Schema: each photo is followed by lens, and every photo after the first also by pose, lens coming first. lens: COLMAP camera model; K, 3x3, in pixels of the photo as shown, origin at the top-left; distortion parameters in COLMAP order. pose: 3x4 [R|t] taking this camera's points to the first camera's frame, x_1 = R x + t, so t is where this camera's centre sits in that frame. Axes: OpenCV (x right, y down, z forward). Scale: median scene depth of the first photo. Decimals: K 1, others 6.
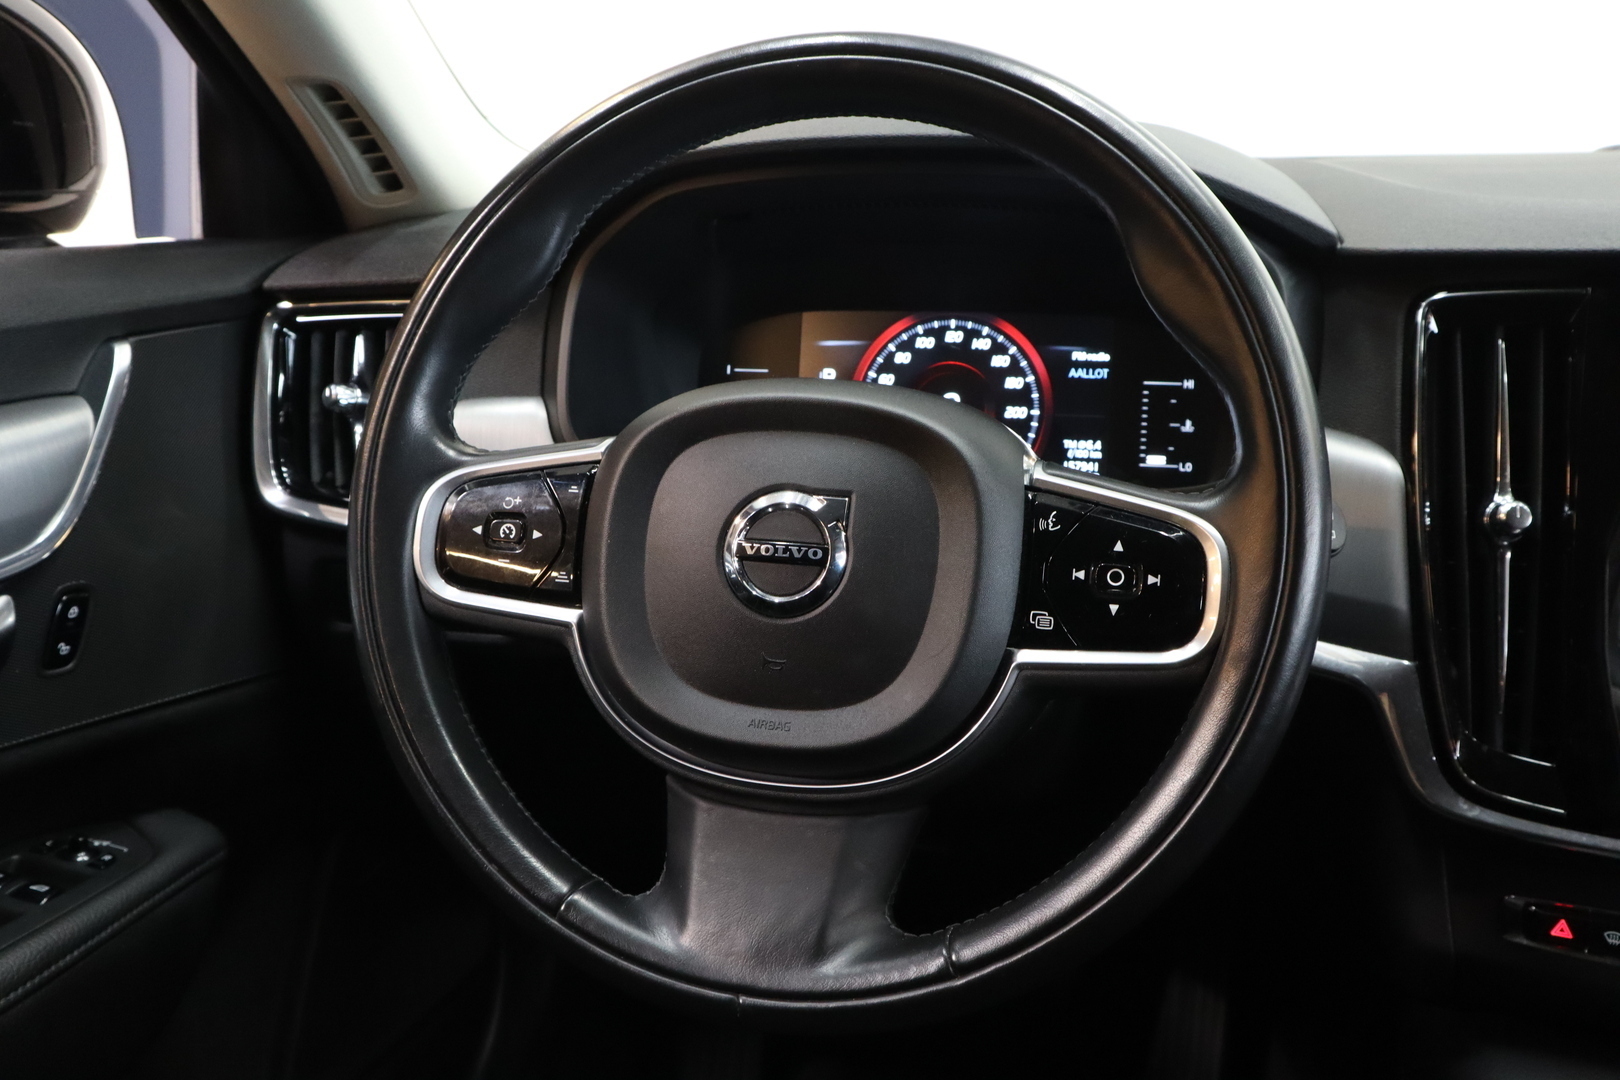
lens RADIAL K [[1599.6, 0, 810.0], [0, 1599.6, 540.0], [0, 0, 1]] dist [0.015231, 0.021980]
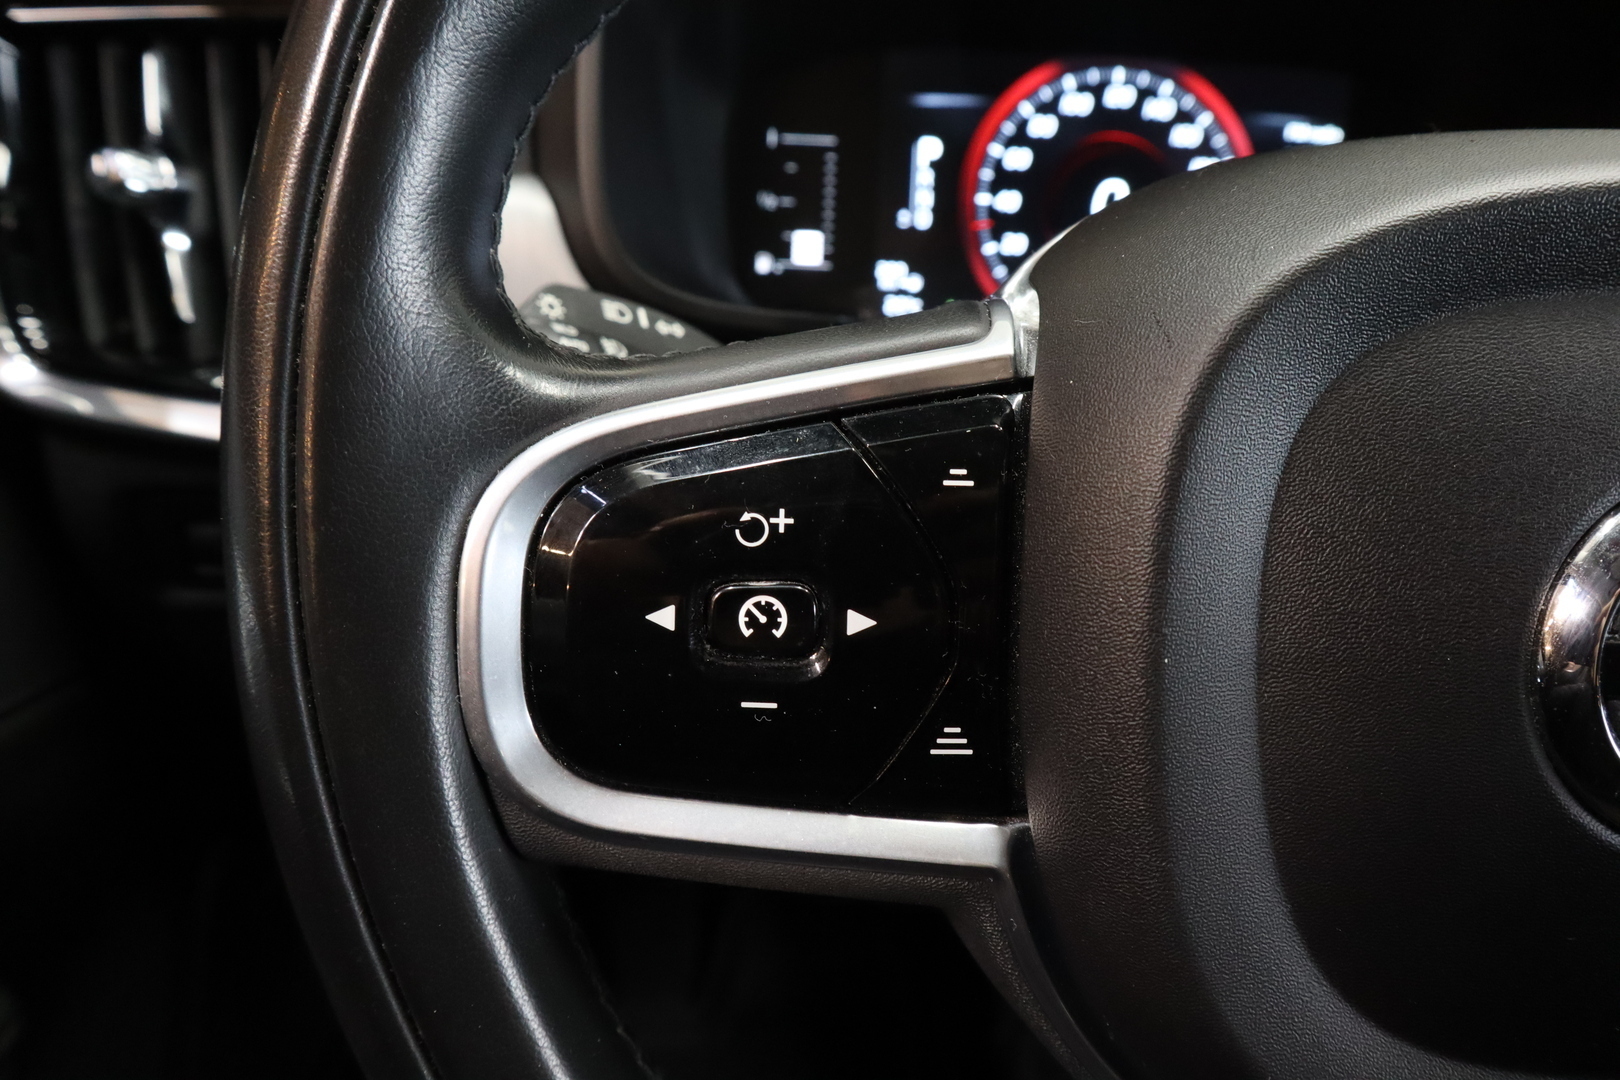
lens RADIAL K [[1106.6, 0, 810.0], [0, 1106.6, 540.0], [0, 0, 1]] dist [-0.022784, -0.000543]
pose [[0.966127, -0.064198, 0.249953, -0.174043], [0.004844, 0.972904, 0.231158, -0.054821], [-0.258020, -0.222117, 0.940260, 0.579087]]
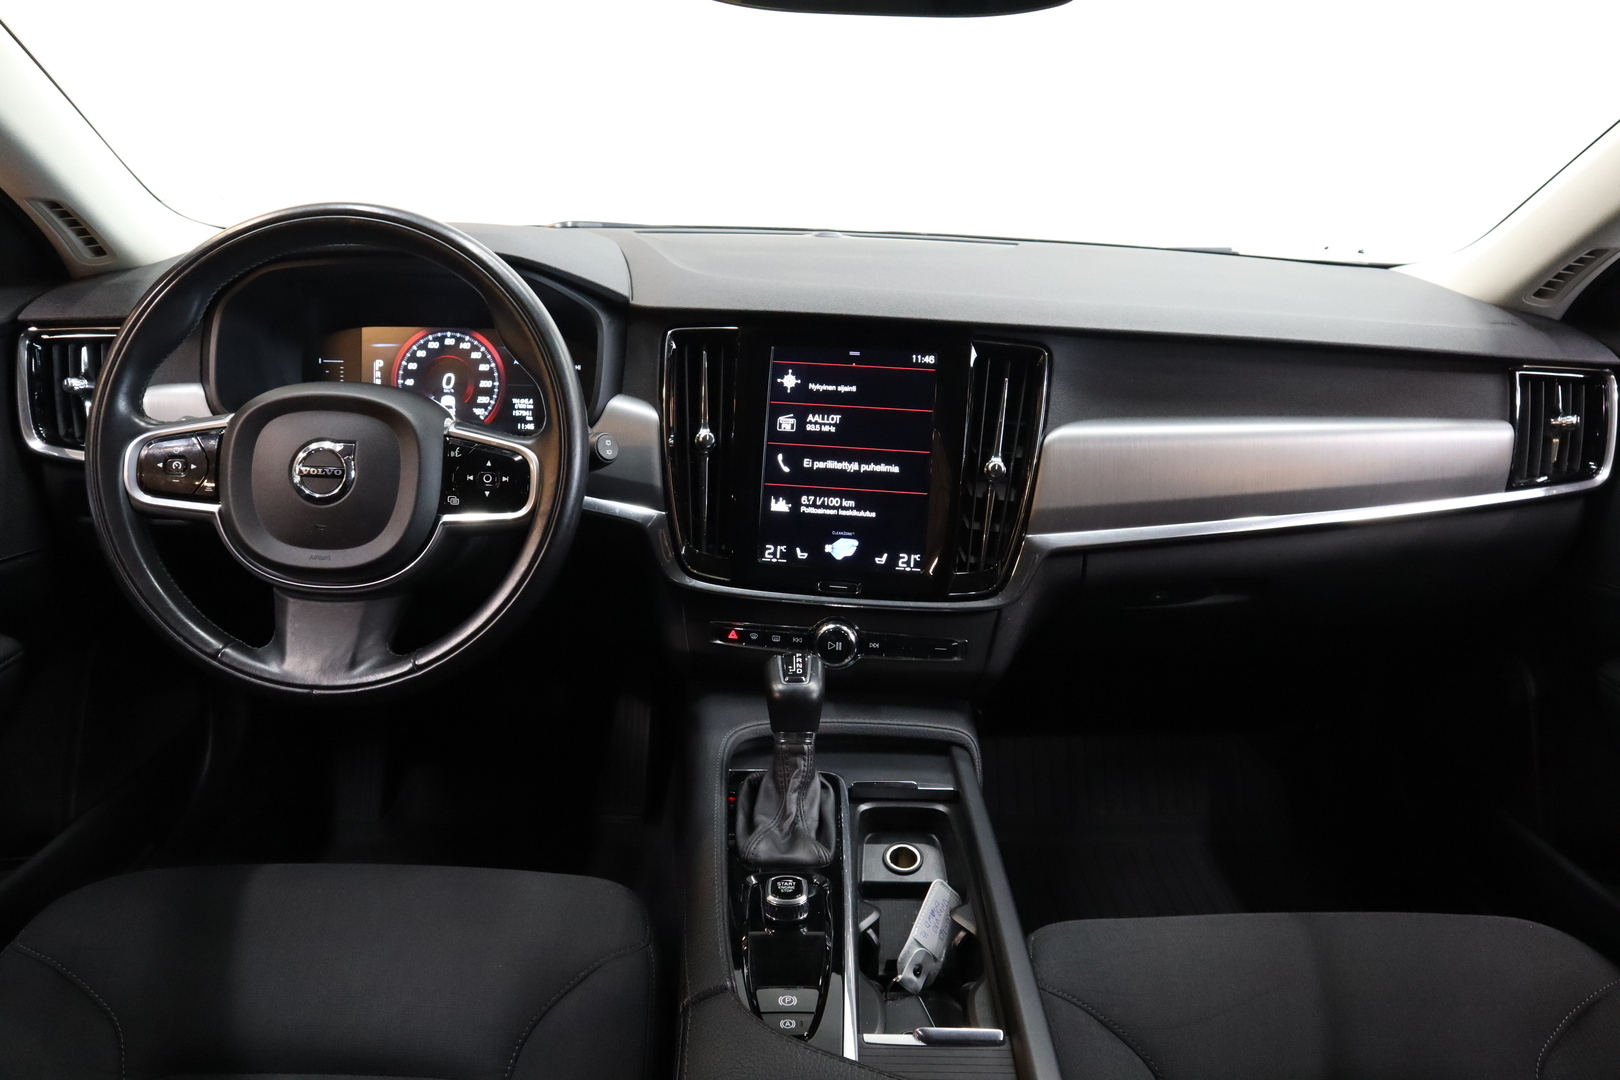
lens RADIAL K [[1138.3, 0, 810.0], [0, 1138.3, 540.0], [0, 0, 1]] dist [-0.128648, 0.100880]
pose [[0.955252, -0.050952, 0.291372, 0.103252], [0.024004, 0.995157, 0.095326, -0.017196], [-0.294818, -0.084067, 0.951848, -0.341636]]
